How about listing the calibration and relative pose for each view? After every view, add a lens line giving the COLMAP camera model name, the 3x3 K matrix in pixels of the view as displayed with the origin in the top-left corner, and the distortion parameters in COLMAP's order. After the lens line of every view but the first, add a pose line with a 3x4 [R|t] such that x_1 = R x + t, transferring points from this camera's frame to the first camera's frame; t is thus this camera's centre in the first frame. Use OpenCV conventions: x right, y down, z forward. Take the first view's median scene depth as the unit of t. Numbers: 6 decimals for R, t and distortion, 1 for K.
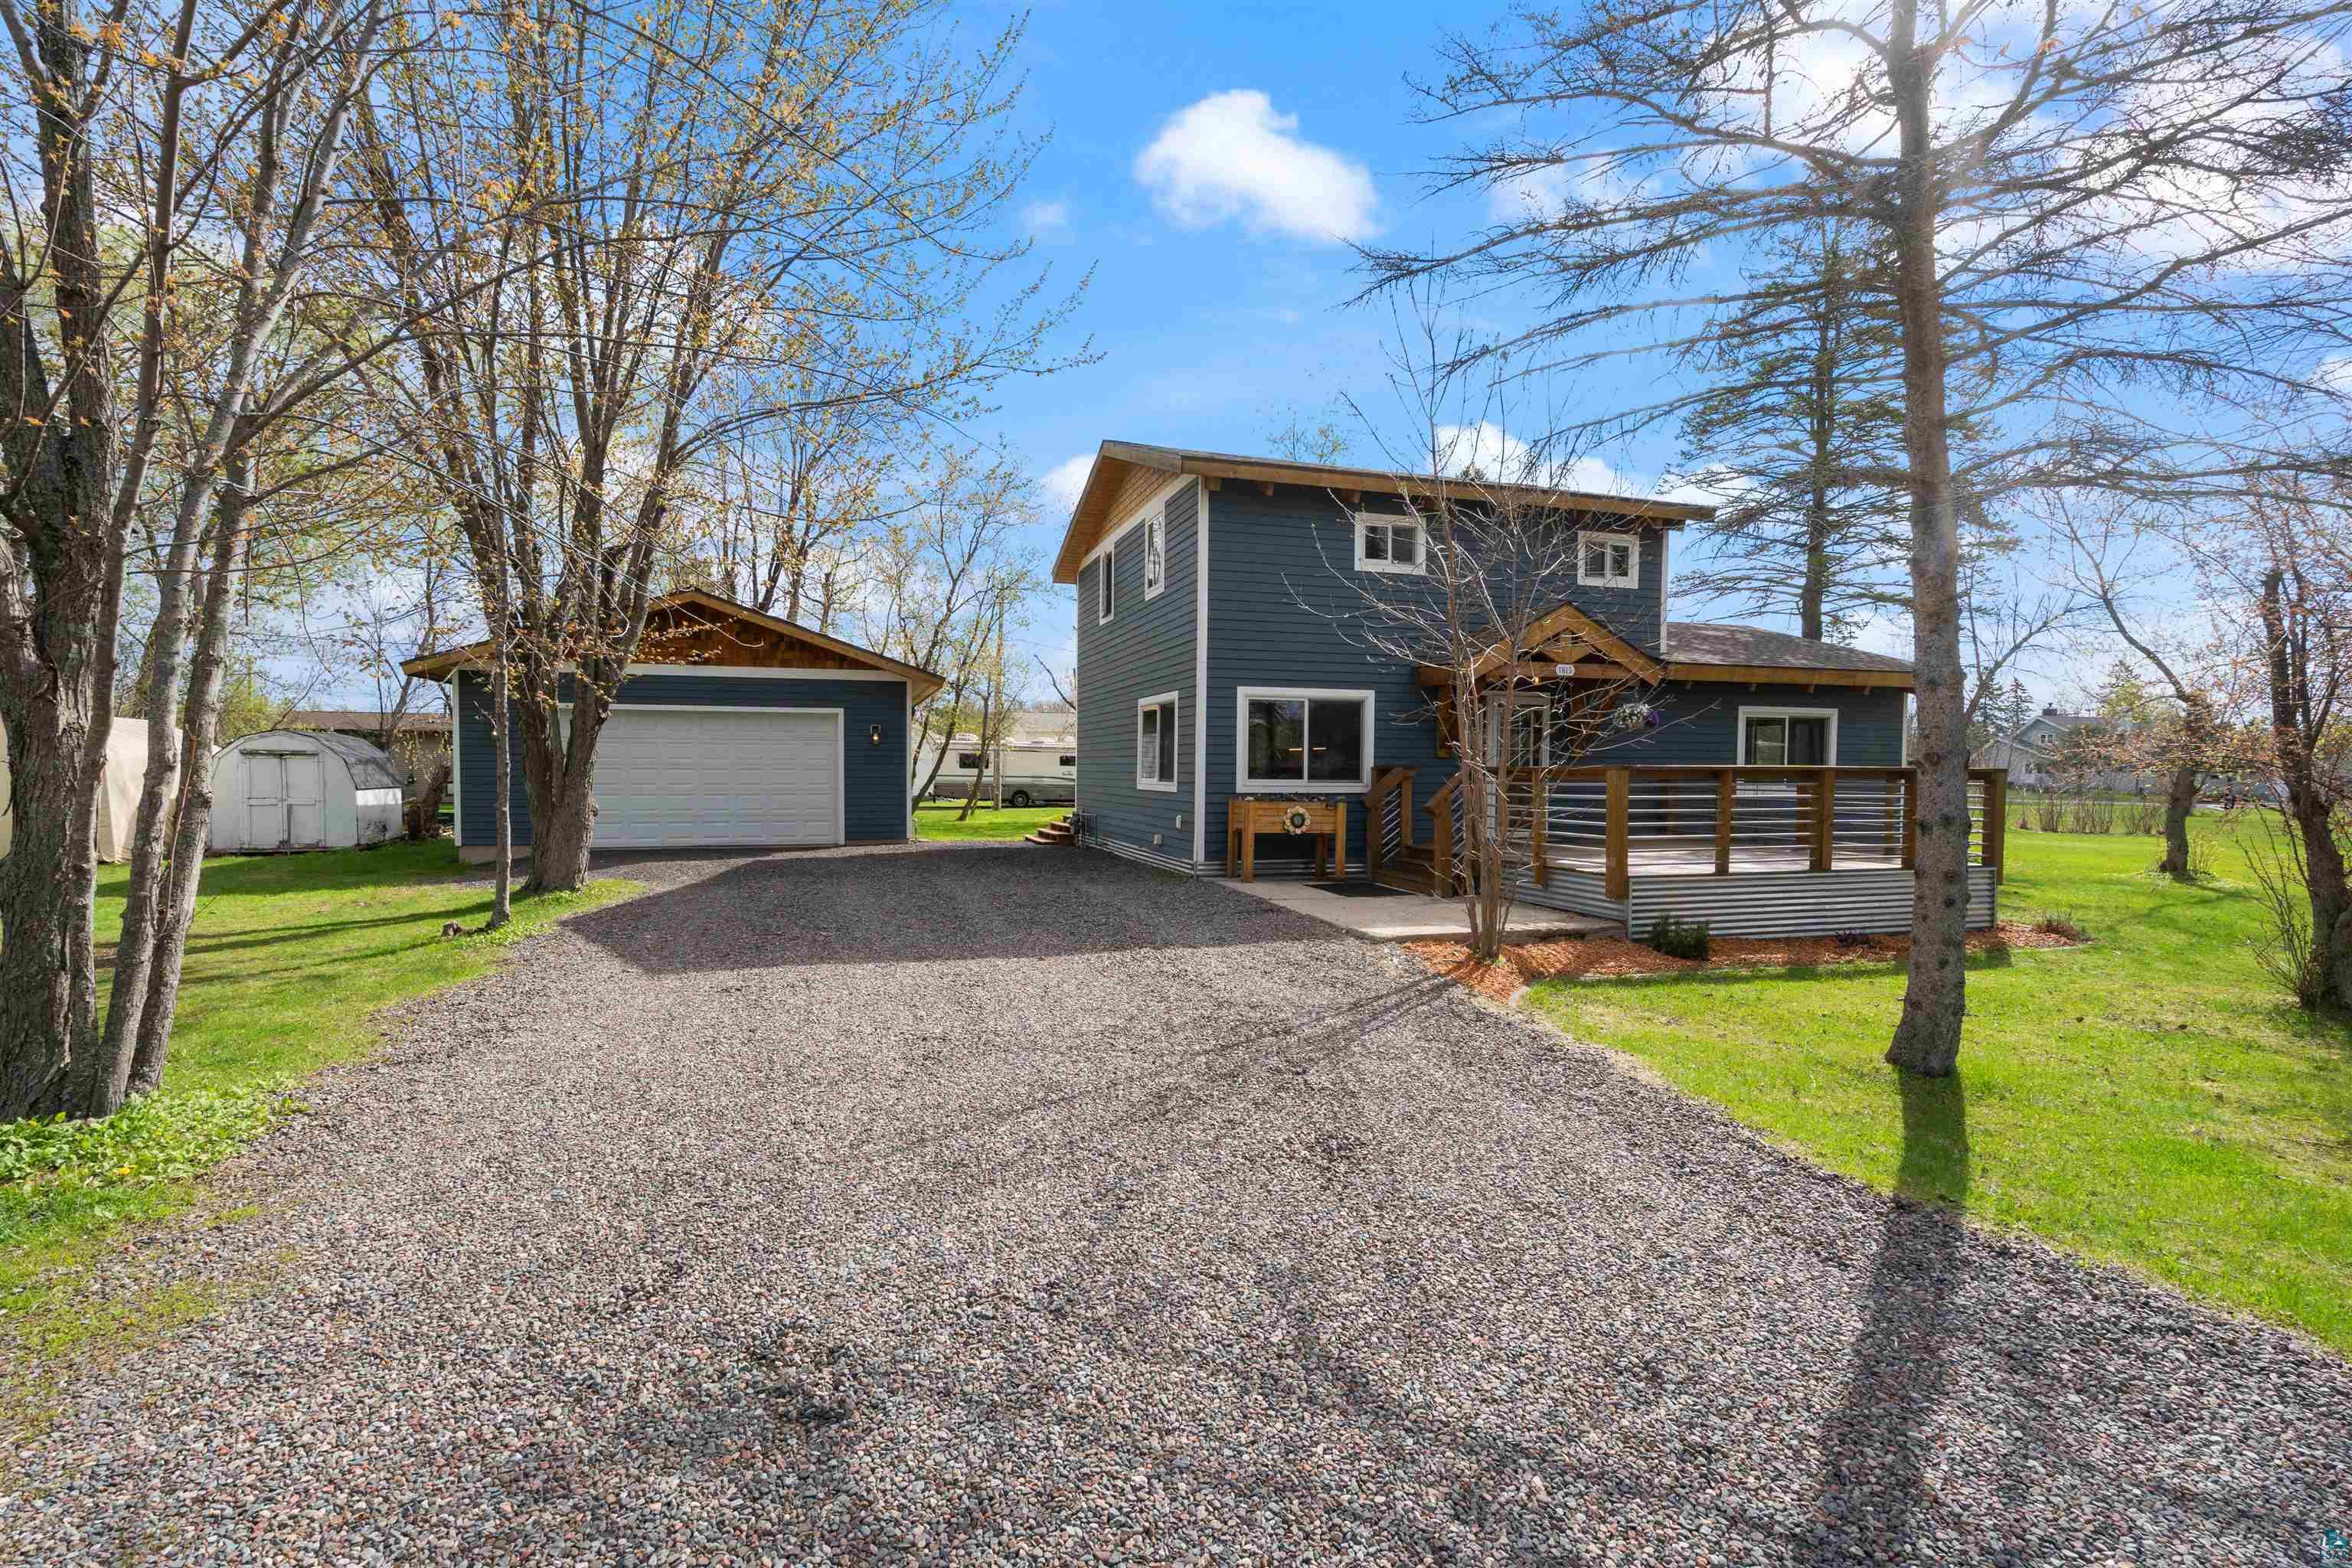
lens RADIAL K [[1066.0, 0, 1164.1], [0, 1066.0, 788.8], [0, 0, 1]] dist [-0.004798, 0.002719]
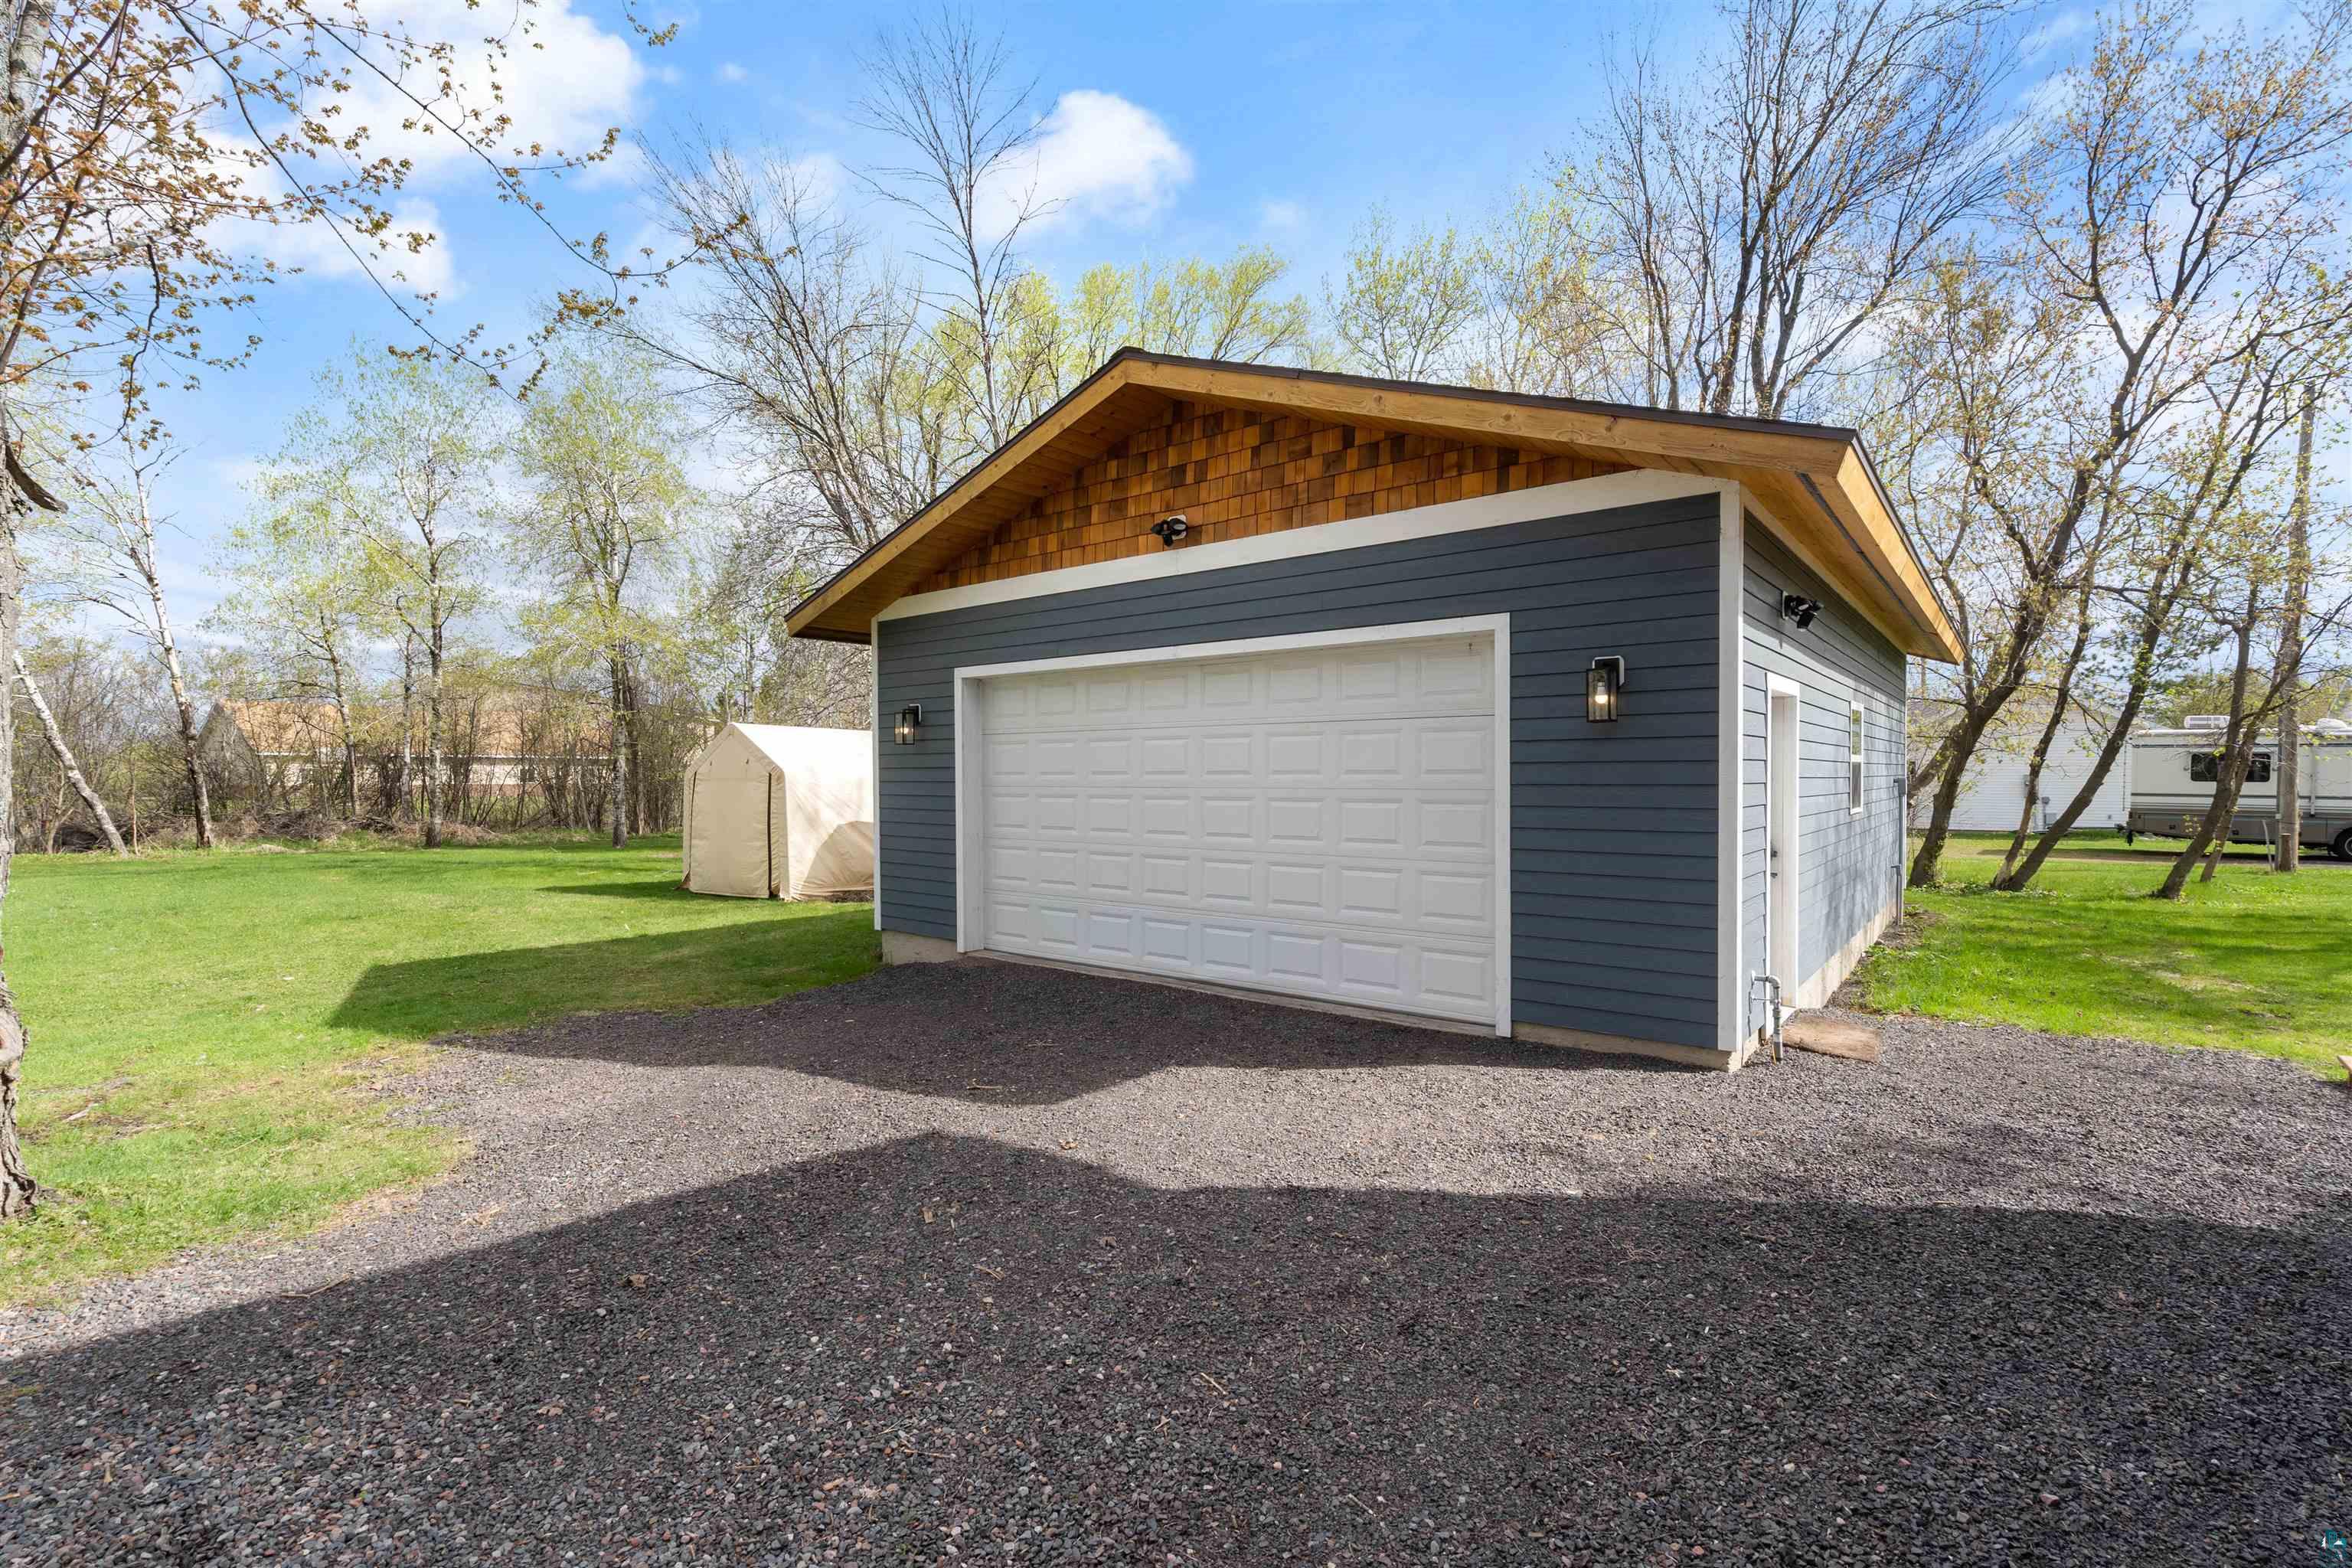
lens RADIAL K [[1066.0, 0, 1176.0], [0, 1066.0, 792.1], [0, 0, 1]] dist [-0.004798, 0.002719]
pose [[0.558125, 0.006453, -0.829732, -0.113470], [-0.011299, 0.999936, 0.000177, -0.025851], [0.829680, 0.009277, 0.558162, 0.934614]]
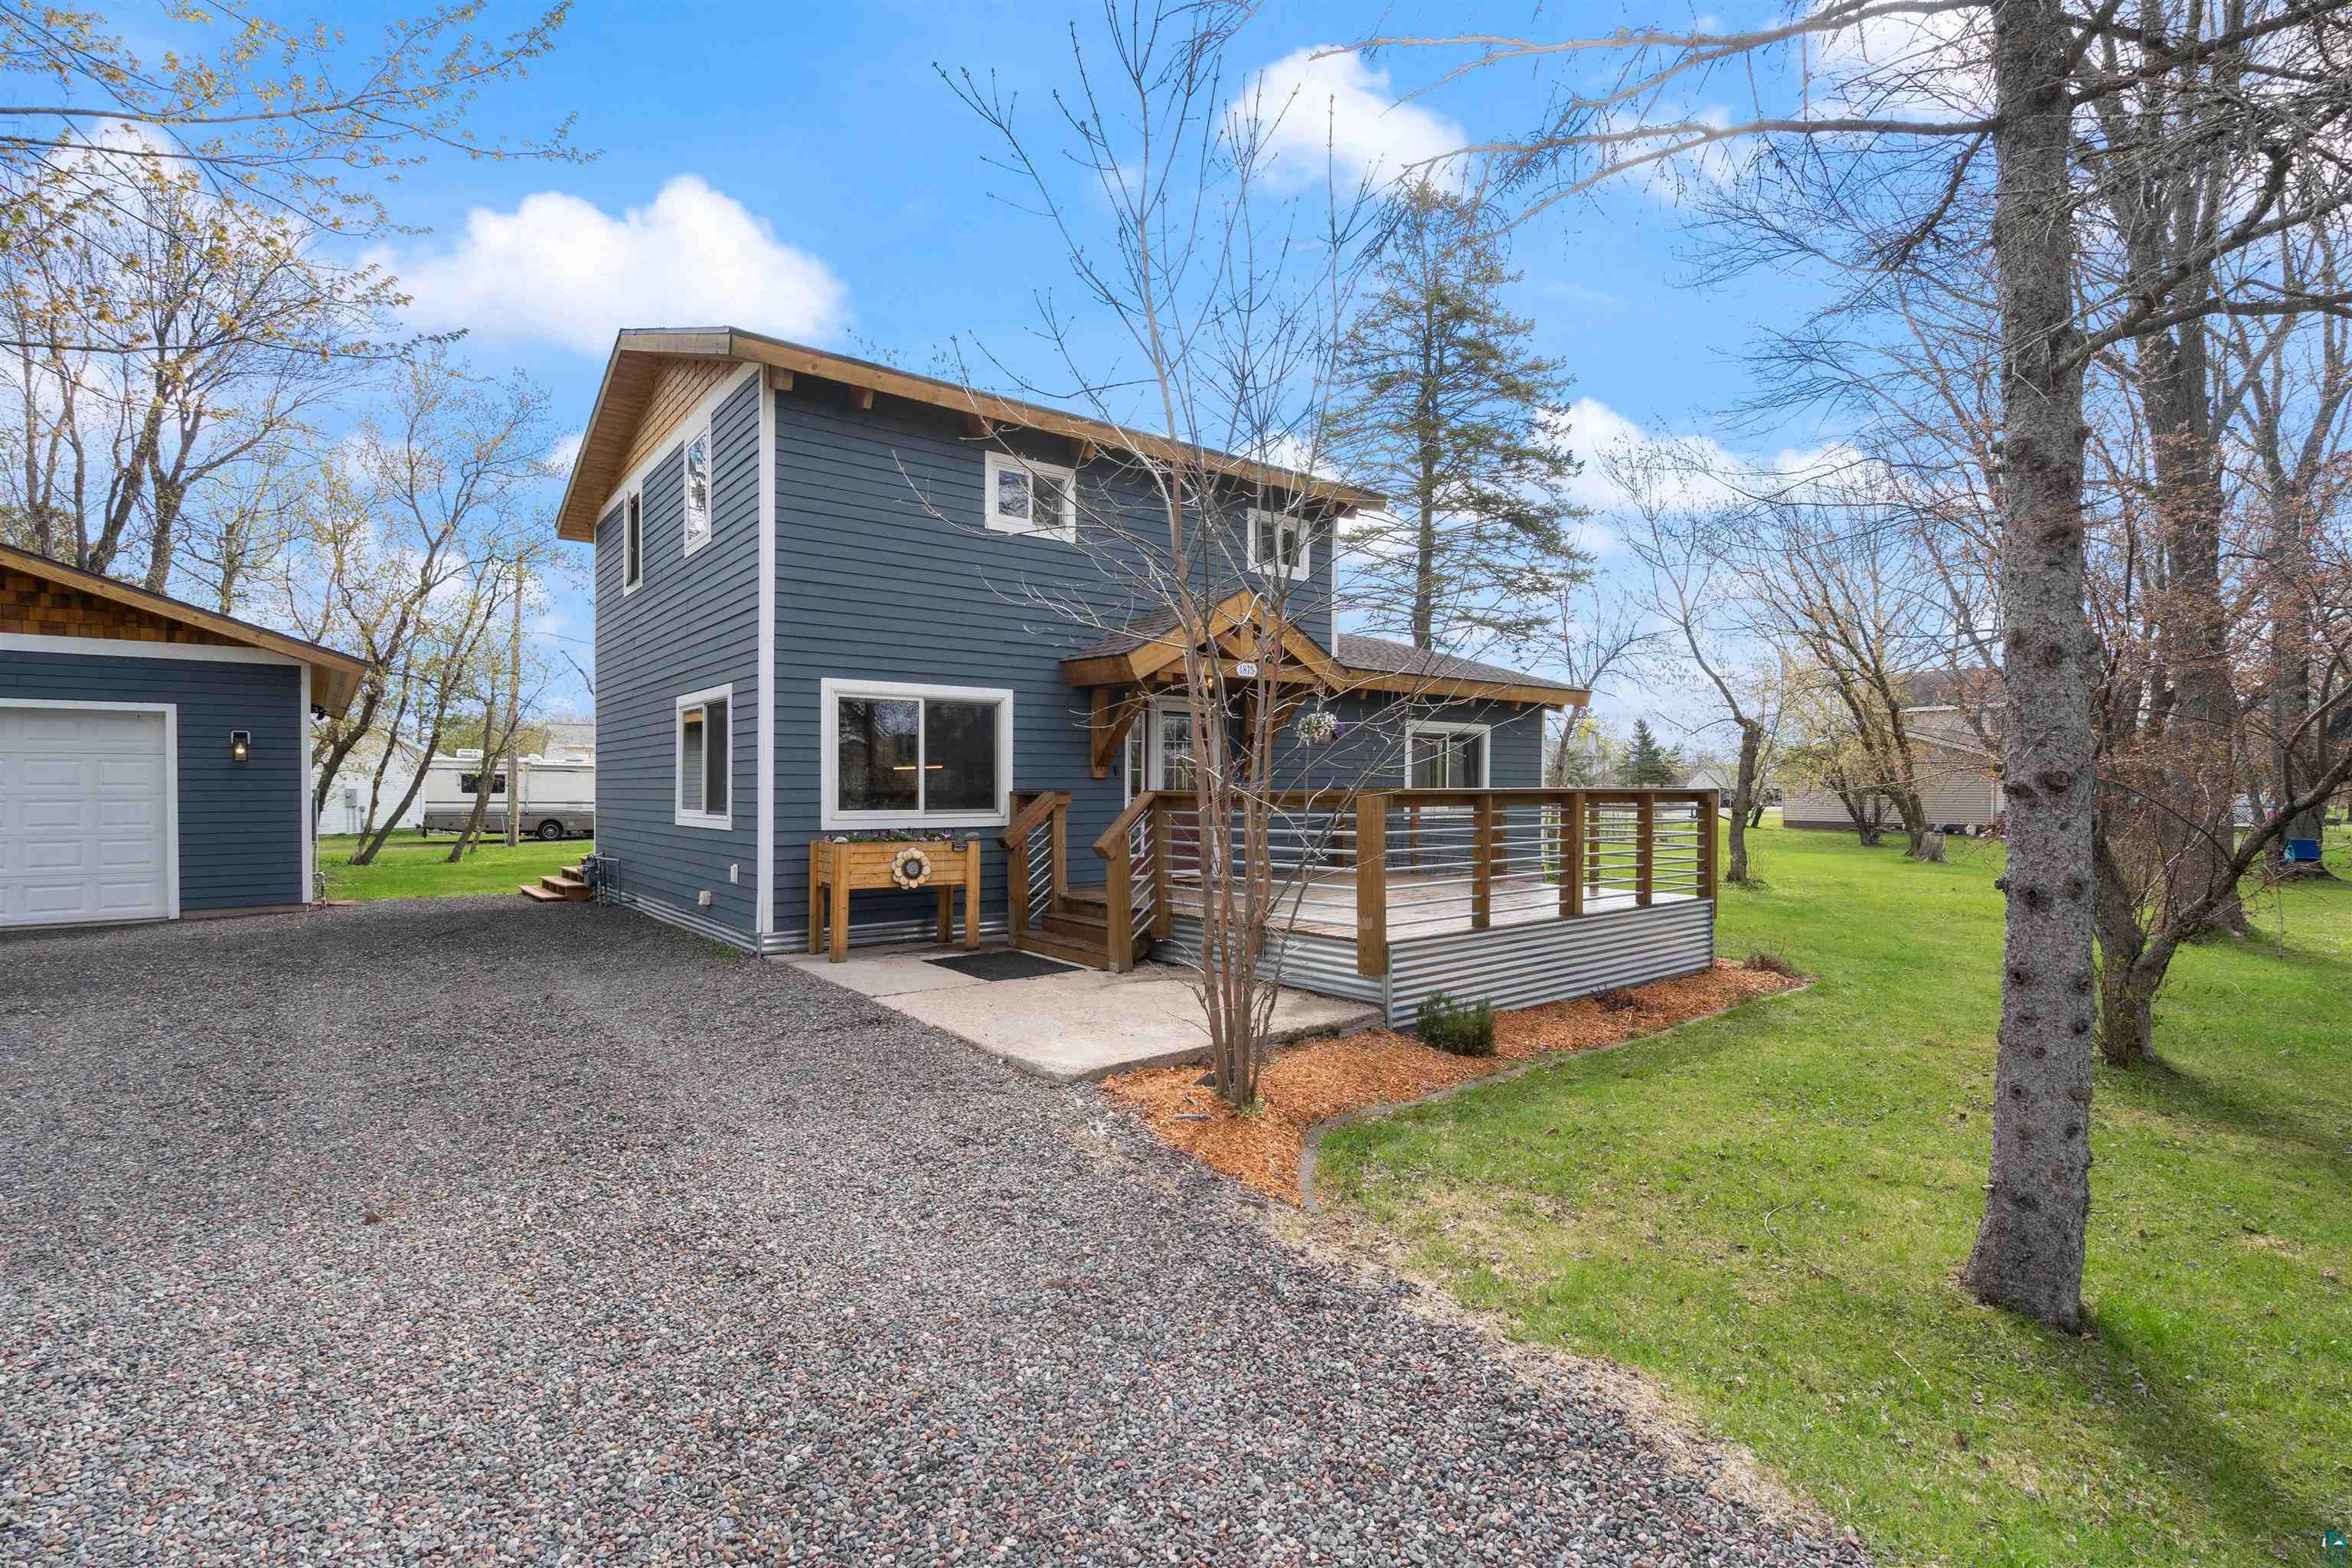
lens RADIAL K [[1066.0, 0, 1167.8], [0, 1066.0, 795.2], [0, 0, 1]] dist [-0.004798, 0.002719]
pose [[0.930757, -0.009071, 0.365527, 0.022094], [0.013685, 0.999856, -0.010034, -0.008287], [-0.365383, 0.014341, 0.930747, 0.245577]]
